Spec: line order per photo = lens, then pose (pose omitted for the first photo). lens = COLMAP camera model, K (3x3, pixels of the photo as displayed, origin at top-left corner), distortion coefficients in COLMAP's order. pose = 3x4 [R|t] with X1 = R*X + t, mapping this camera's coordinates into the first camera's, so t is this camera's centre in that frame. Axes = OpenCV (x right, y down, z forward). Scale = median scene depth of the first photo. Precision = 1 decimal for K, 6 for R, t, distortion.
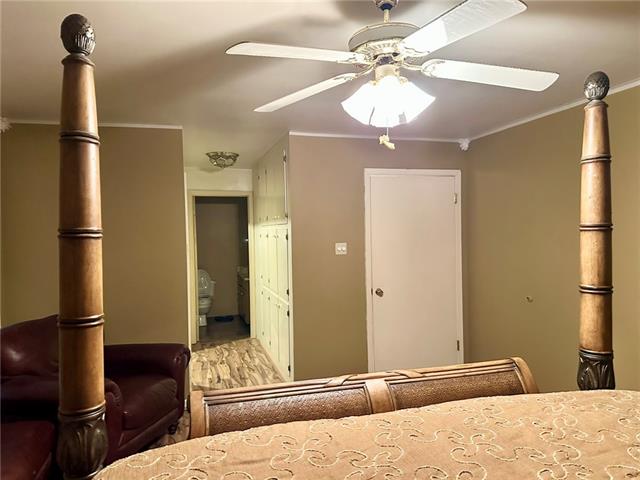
lens RADIAL K [[448.2, 0, 320.0], [0, 448.2, 240.0], [0, 0, 1]] dist [0.134545, -0.206257]
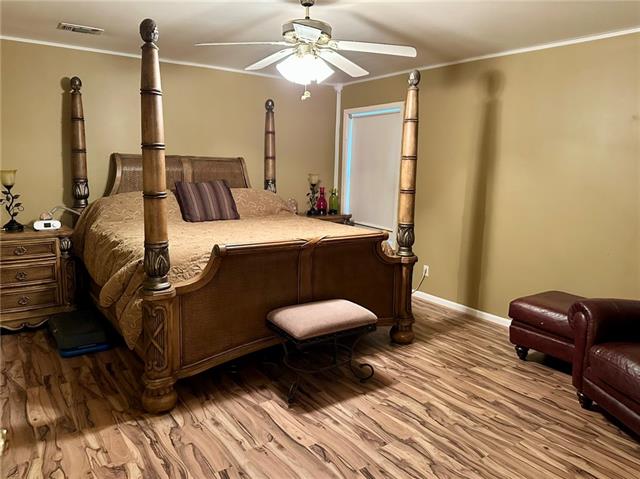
lens RADIAL K [[448.2, 0, 320.0], [0, 448.2, 239.5], [0, 0, 1]] dist [0.134545, -0.206257]
pose [[0.986901, 0.075885, -0.142368, 0.481673], [-0.049352, 0.982169, 0.181407, -0.011551], [0.153596, -0.172005, 0.973048, -0.846625]]
